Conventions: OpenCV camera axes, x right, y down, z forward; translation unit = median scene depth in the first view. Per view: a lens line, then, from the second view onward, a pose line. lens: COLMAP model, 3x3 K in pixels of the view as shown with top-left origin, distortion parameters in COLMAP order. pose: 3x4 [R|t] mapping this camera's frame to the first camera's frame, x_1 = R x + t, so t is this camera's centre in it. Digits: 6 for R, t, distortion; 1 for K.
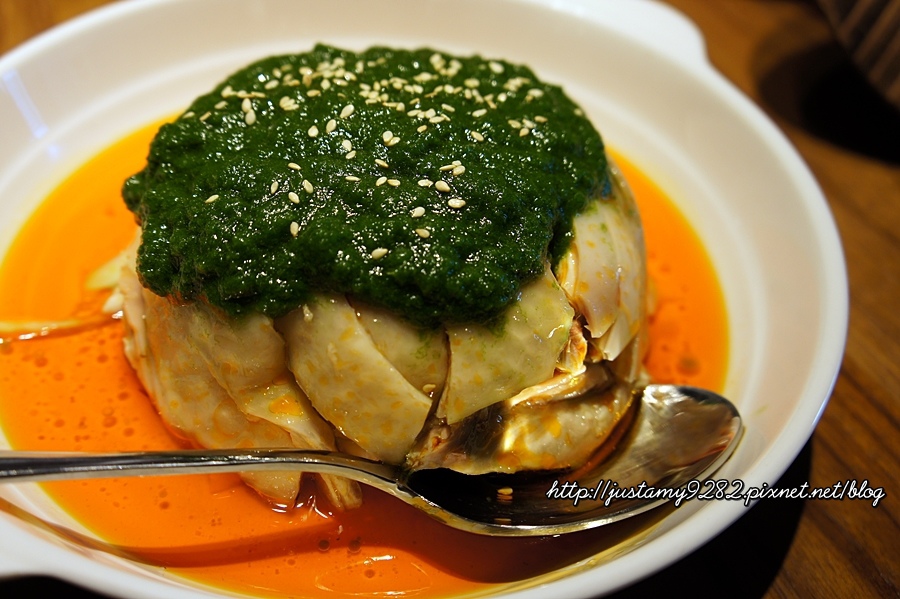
lens RADIAL K [[883.4, 0, 444.9], [0, 883.4, 299.6], [0, 0, 1]] dist [-0.036640, 0.000000]
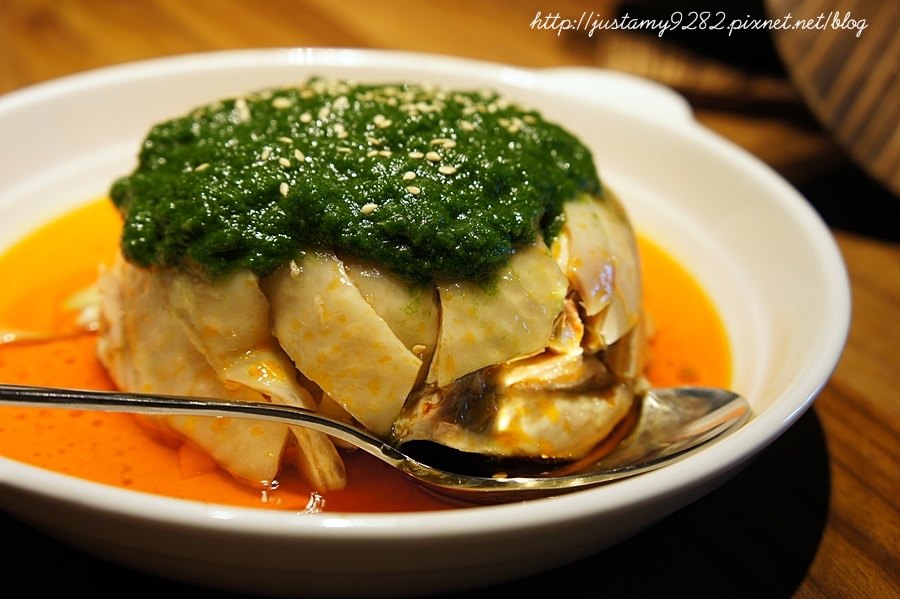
lens RADIAL K [[926.4, 0, 455.8], [0, 926.4, 299.5], [0, 0, 1]] dist [-0.010380, 0.000000]
pose [[0.999814, -0.000365, 0.019283, 0.002458], [0.004939, 0.971331, -0.237680, 0.279319], [-0.018643, 0.237731, 0.971152, 0.011946]]
